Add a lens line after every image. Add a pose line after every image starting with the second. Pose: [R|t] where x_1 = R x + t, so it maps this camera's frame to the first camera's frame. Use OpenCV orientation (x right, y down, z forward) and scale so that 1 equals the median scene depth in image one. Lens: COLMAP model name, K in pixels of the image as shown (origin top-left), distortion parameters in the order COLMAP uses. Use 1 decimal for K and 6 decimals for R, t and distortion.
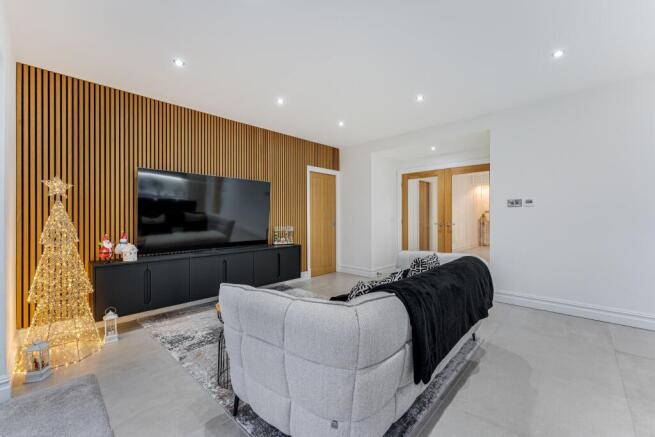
lens RADIAL K [[267.5, 0, 327.5], [0, 267.5, 218.5], [0, 0, 1]] dist [0.000935, 0.000498]
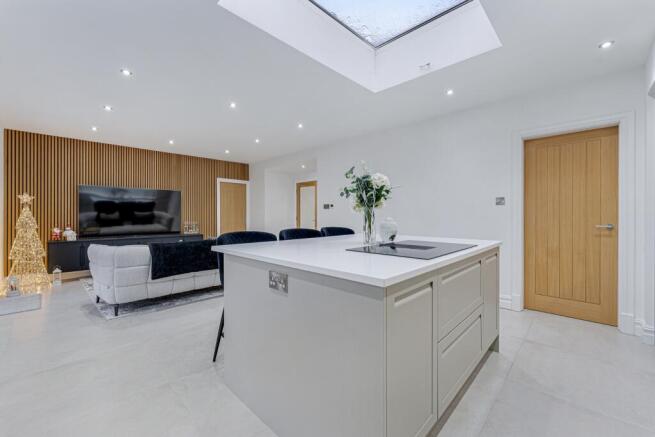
lens RADIAL K [[264.9, 0, 329.1], [0, 264.9, 214.9], [0, 0, 1]] dist [-0.000298, -0.000484]
pose [[0.999903, 0.004825, 0.013077, 0.594902], [-0.004808, 0.999988, -0.001338, -0.006211], [-0.013083, 0.001275, 0.999914, -0.476724]]
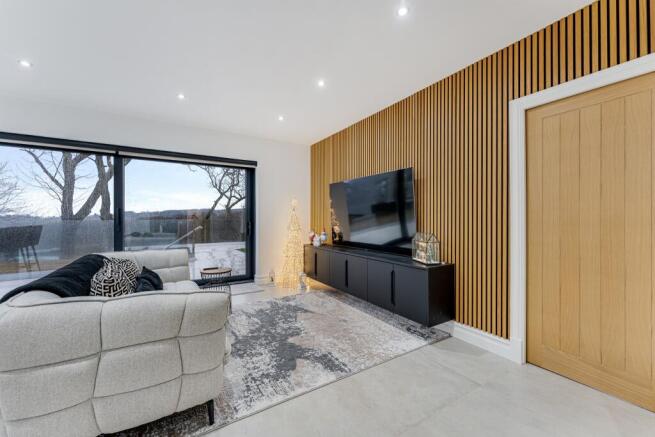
lens RADIAL K [[264.9, 0, 329.1], [0, 264.9, 214.9], [0, 0, 1]] dist [-0.000298, -0.000484]
pose [[-0.249377, -0.000984, -0.968406, 0.511388], [0.000870, 0.999999, -0.001240, -0.012858], [0.968406, -0.001151, -0.249376, 0.984928]]
